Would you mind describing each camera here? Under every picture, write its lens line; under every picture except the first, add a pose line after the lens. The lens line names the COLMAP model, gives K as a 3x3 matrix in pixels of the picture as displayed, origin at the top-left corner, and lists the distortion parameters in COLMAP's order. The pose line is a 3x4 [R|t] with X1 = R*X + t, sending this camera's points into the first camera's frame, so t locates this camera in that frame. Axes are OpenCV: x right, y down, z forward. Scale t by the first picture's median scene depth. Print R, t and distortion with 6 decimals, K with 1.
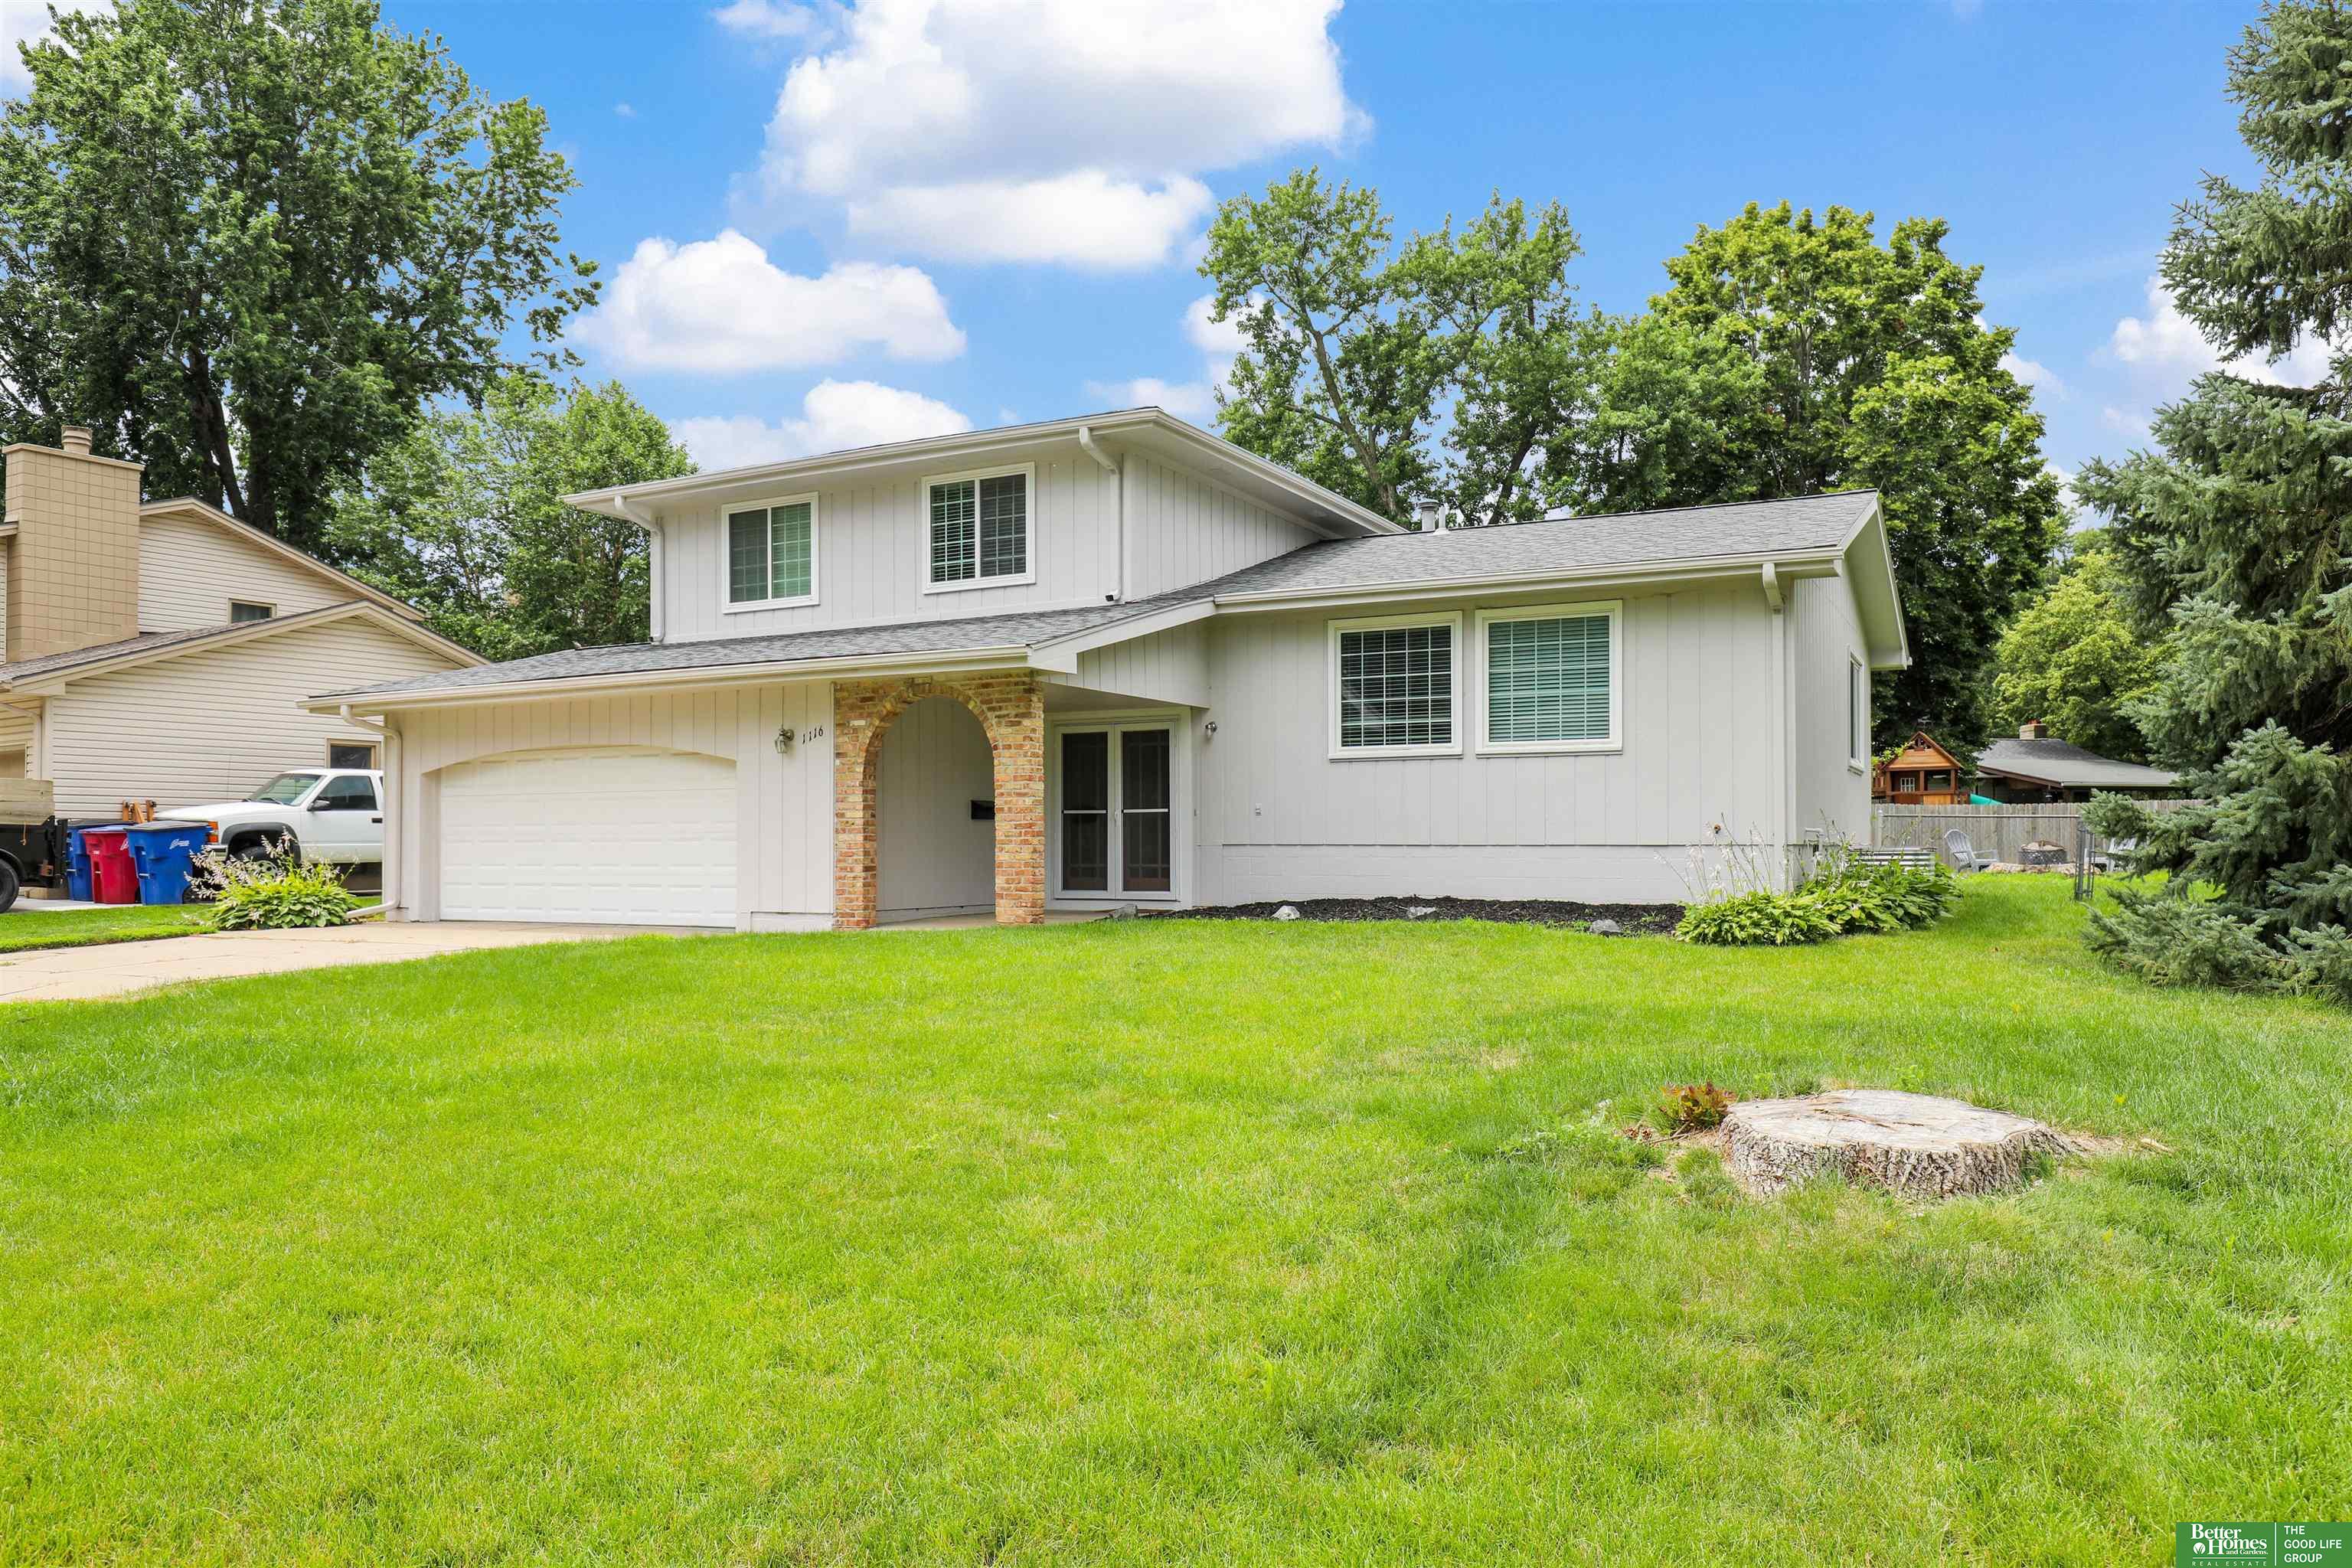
lens RADIAL K [[1632.4, 0, 1176.0], [0, 1632.4, 784.0], [0, 0, 1]] dist [-0.001347, -0.000237]
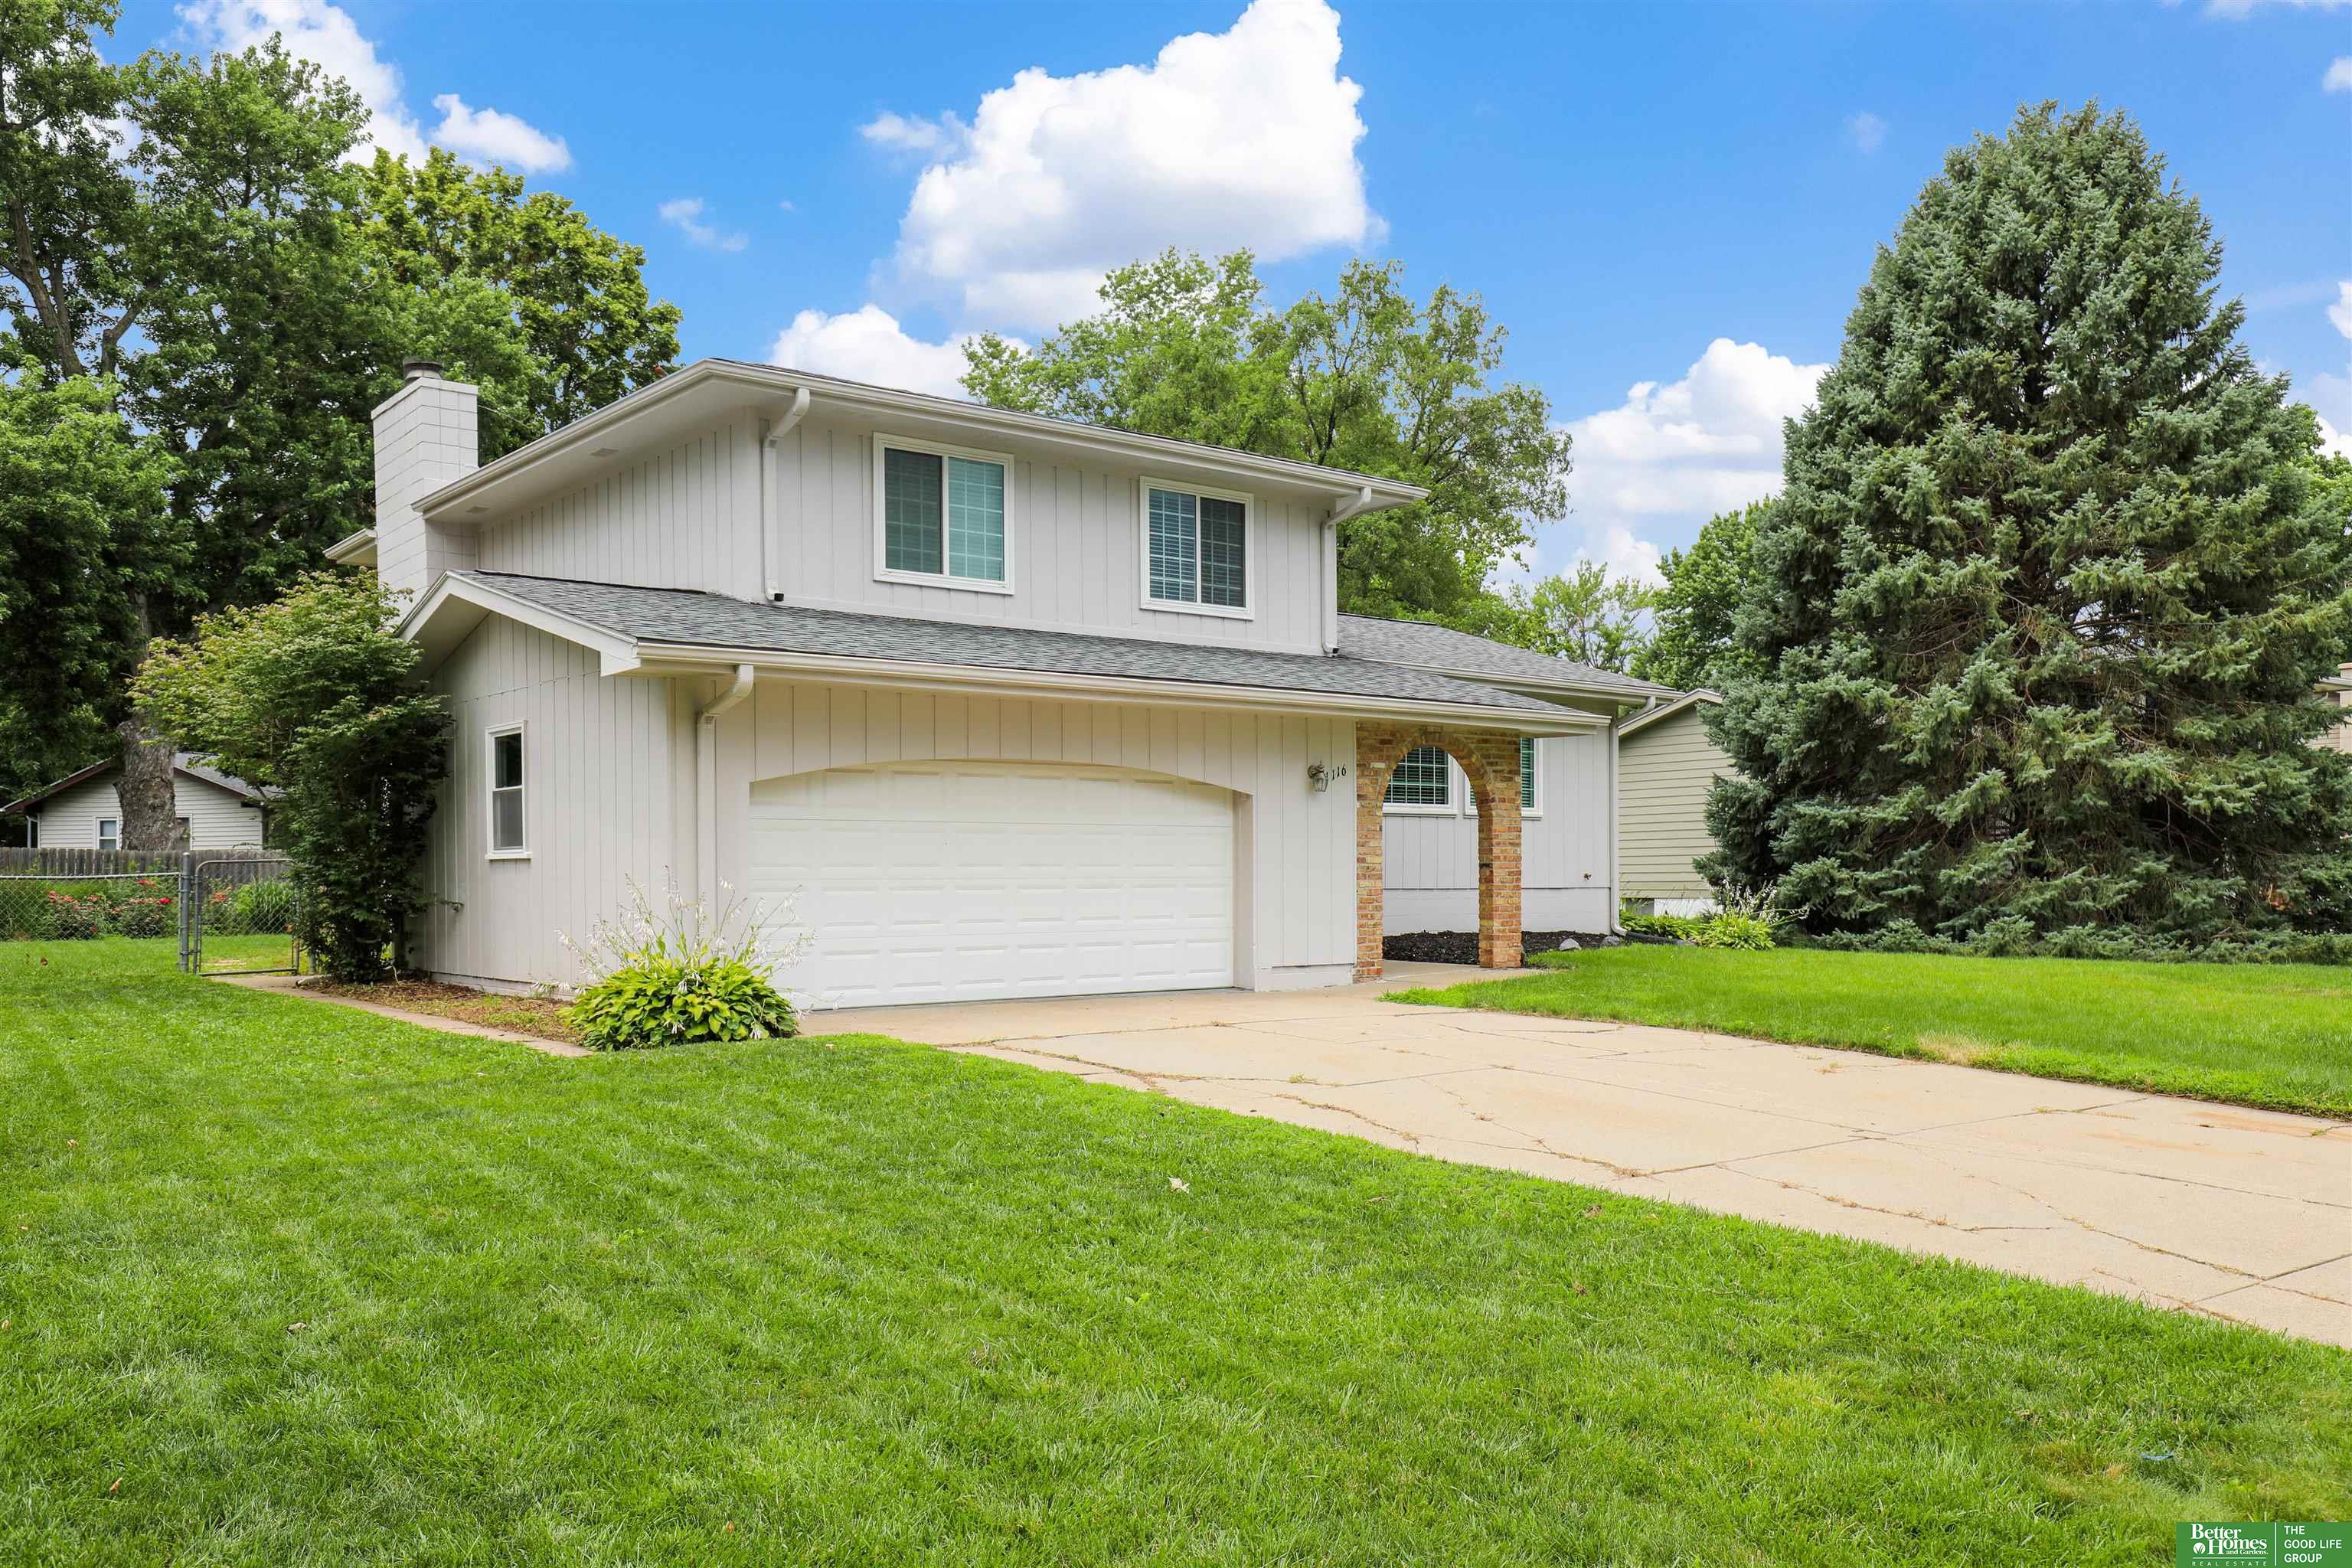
lens RADIAL K [[1932.2, 0, 1250.5], [0, 1932.2, 842.8], [0, 0, 1]] dist [-0.005283, -0.013971]
pose [[0.353848, 0.018156, 0.935127, -1.192725], [-0.031609, 0.999473, -0.007444, 0.018009], [-0.934769, -0.026925, 0.354235, 0.611140]]
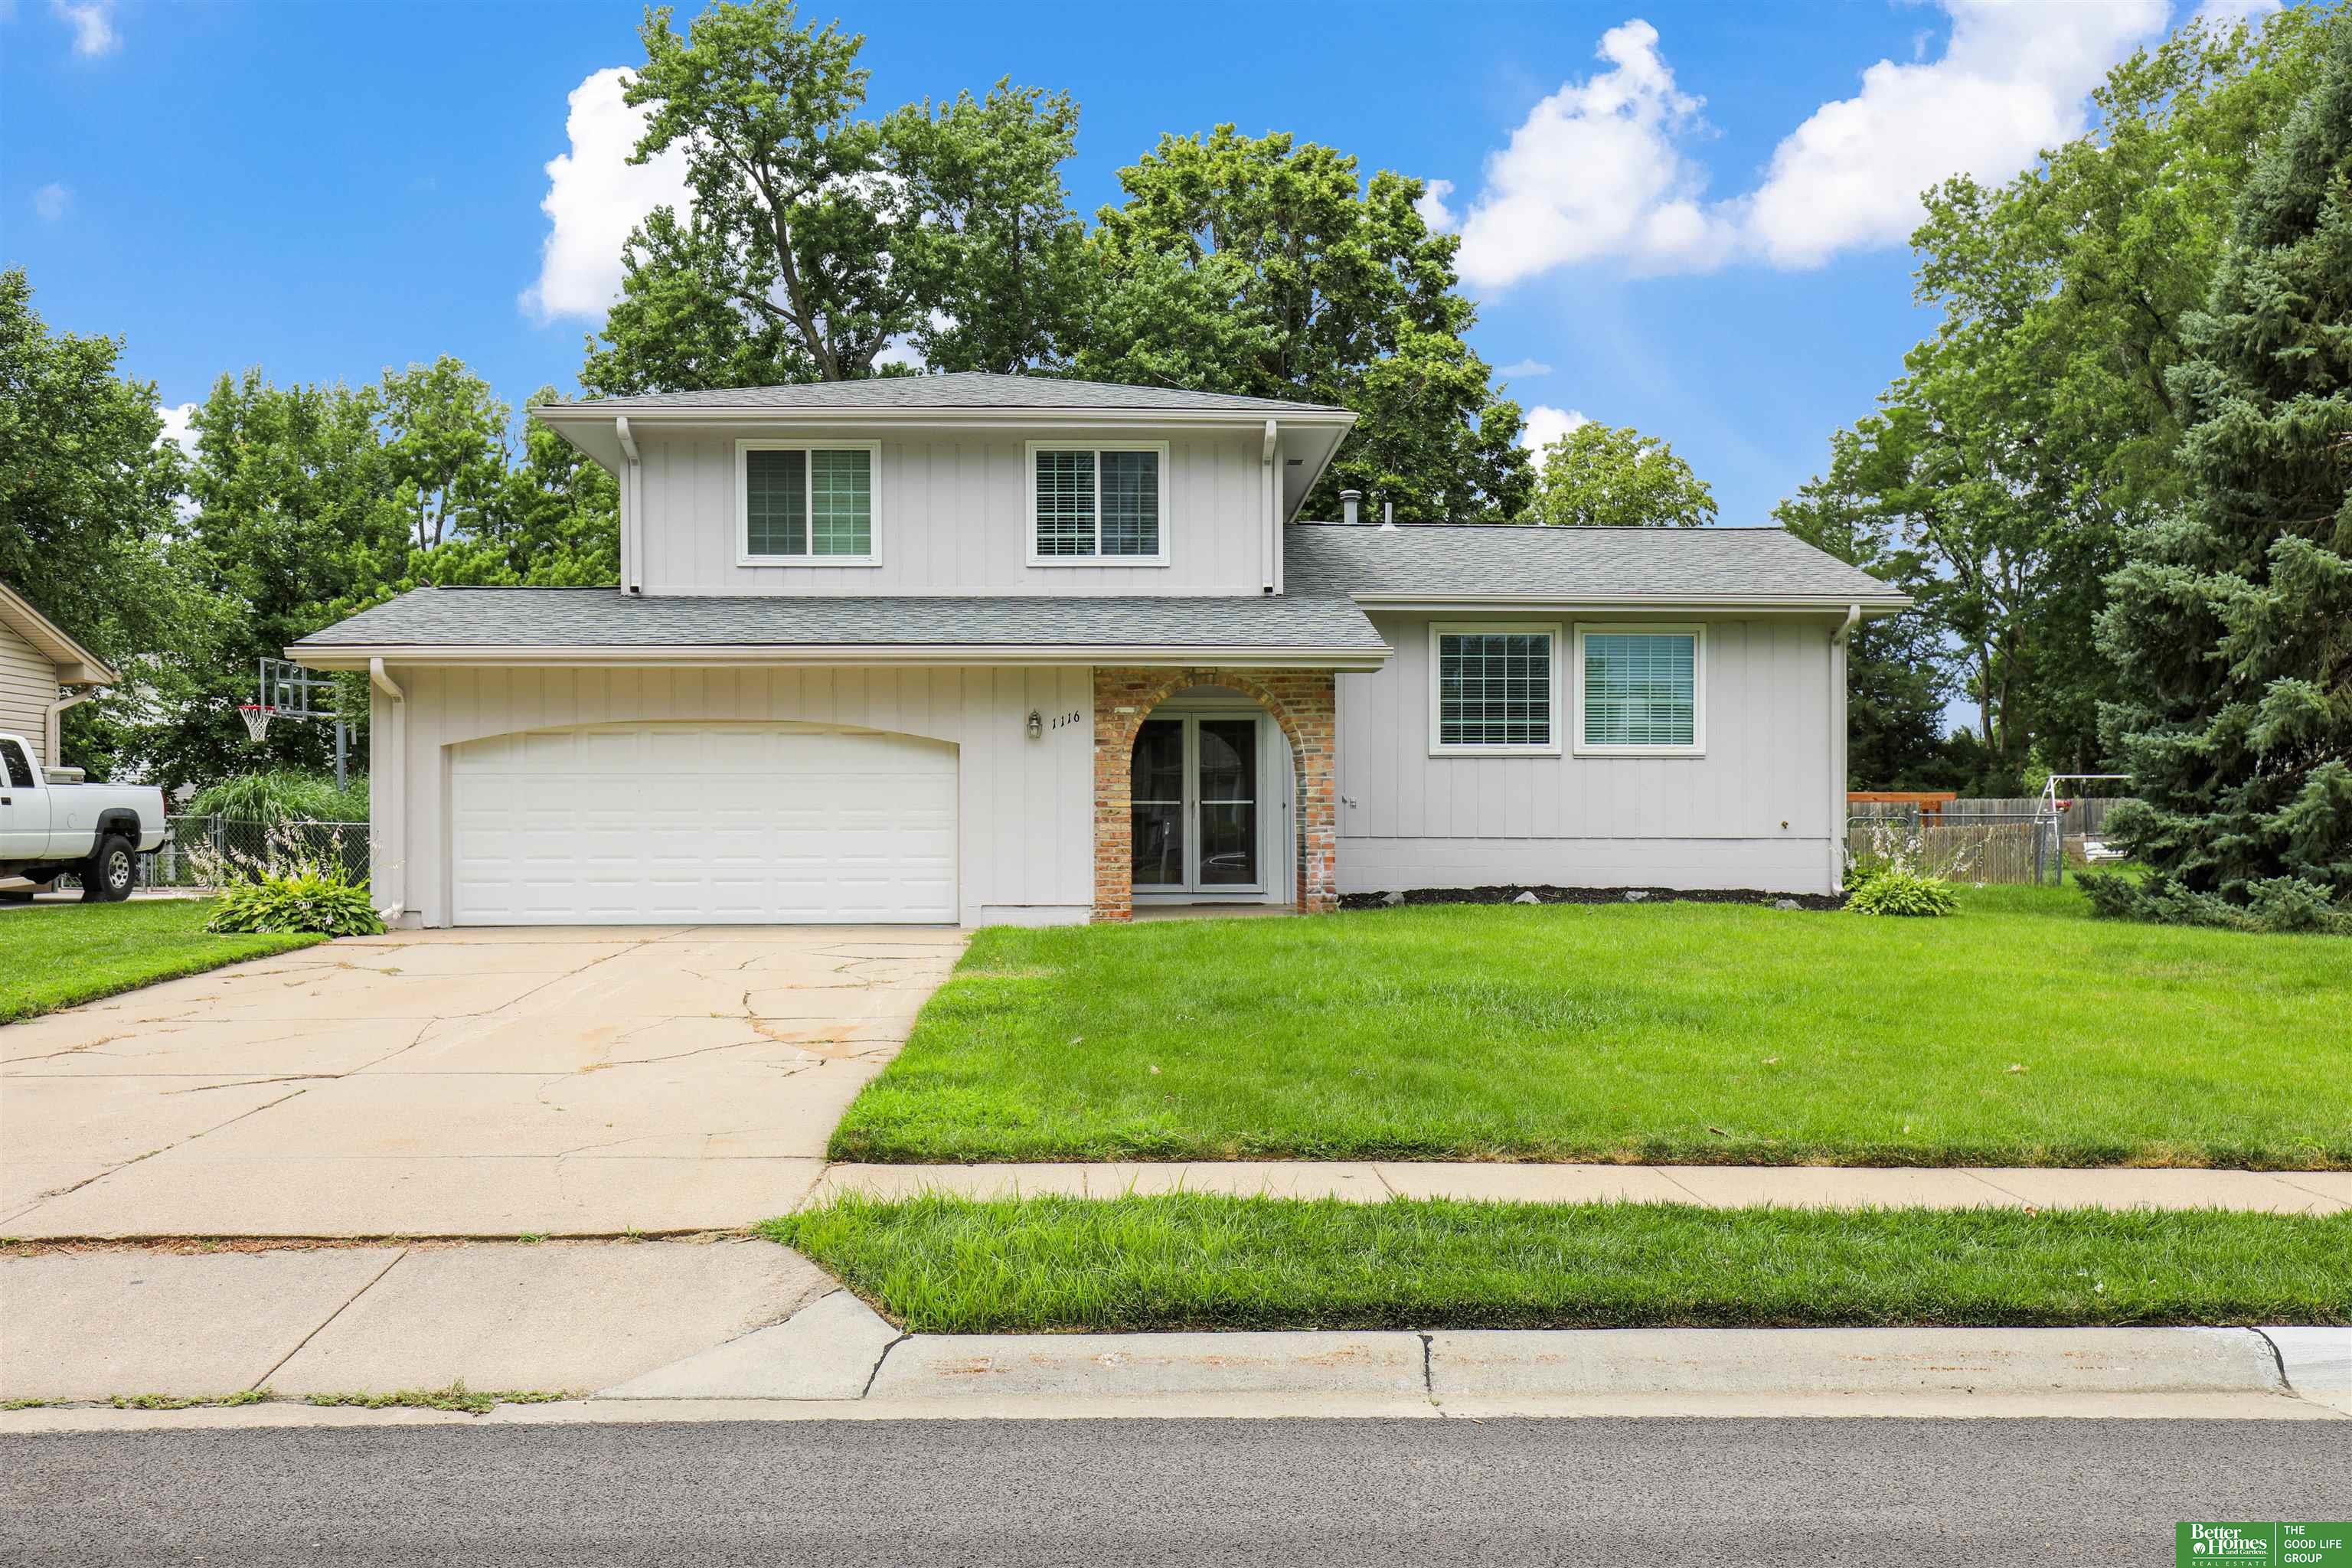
lens RADIAL K [[2280.1, 0, 1175.2], [0, 2280.1, 789.7], [0, 0, 1]] dist [0.012552, 0.005999]
pose [[0.862240, 0.014951, 0.506278, -0.791566], [-0.021235, 0.999752, 0.006641, 0.000552], [-0.506054, -0.016476, 0.862344, -0.177773]]
